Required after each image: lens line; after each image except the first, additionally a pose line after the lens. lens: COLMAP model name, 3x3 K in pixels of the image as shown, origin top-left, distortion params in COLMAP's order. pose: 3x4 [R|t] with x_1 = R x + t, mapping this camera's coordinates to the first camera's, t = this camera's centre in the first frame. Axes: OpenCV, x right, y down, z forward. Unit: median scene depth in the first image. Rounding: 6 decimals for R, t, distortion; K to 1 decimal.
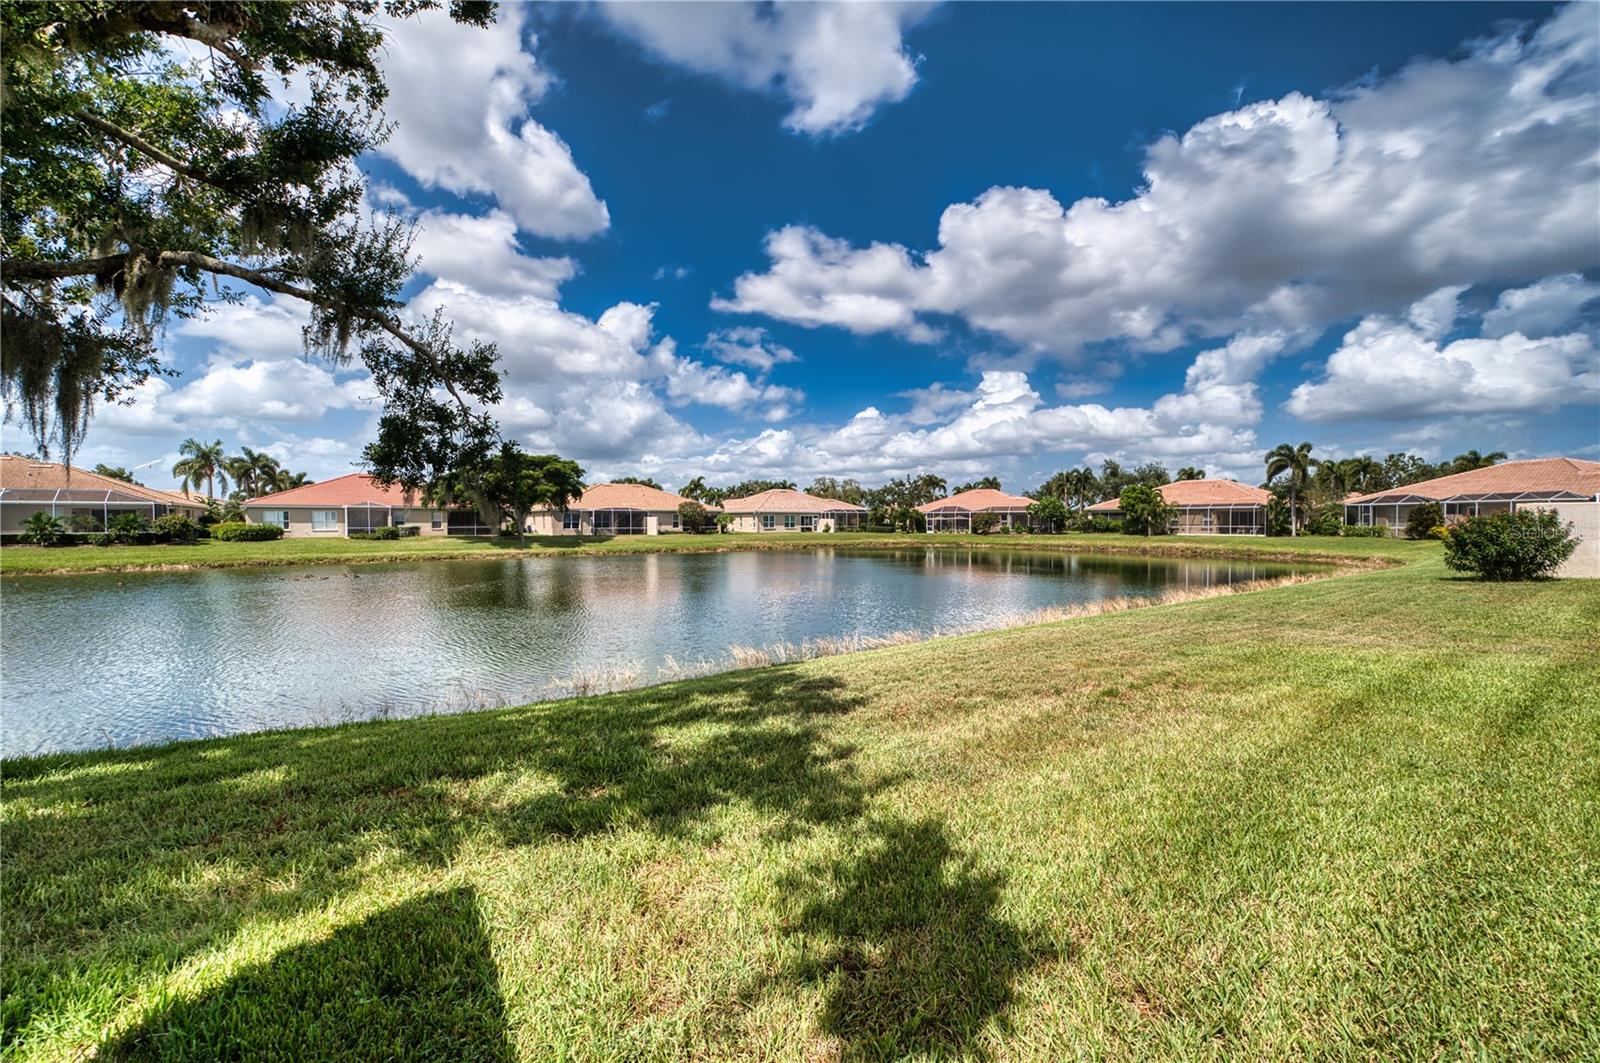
lens RADIAL K [[642.0, 0, 804.7], [0, 642.0, 530.6], [0, 0, 1]] dist [-0.012886, 0.005863]
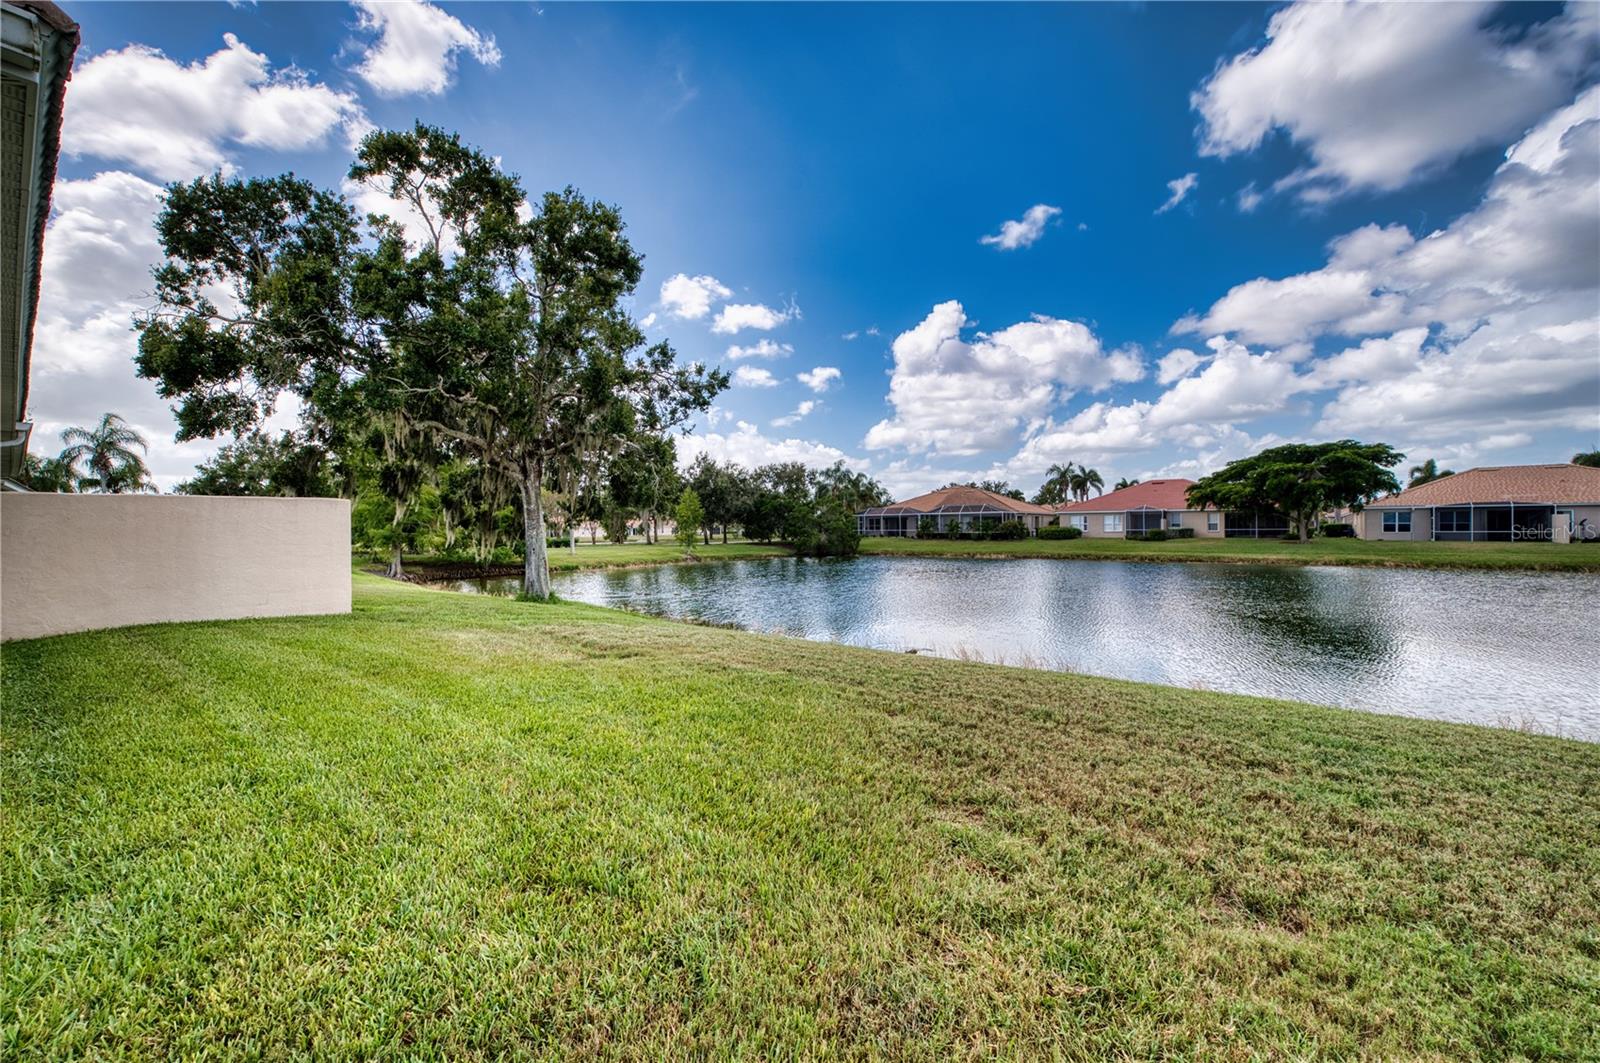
lens RADIAL K [[642.0, 0, 804.7], [0, 642.0, 530.6], [0, 0, 1]] dist [-0.012886, 0.005863]
pose [[0.279069, 0.004823, -0.960259, 0.215921], [-0.008367, 0.999962, 0.002591, -0.000728], [0.960235, 0.007311, 0.279099, 0.124666]]
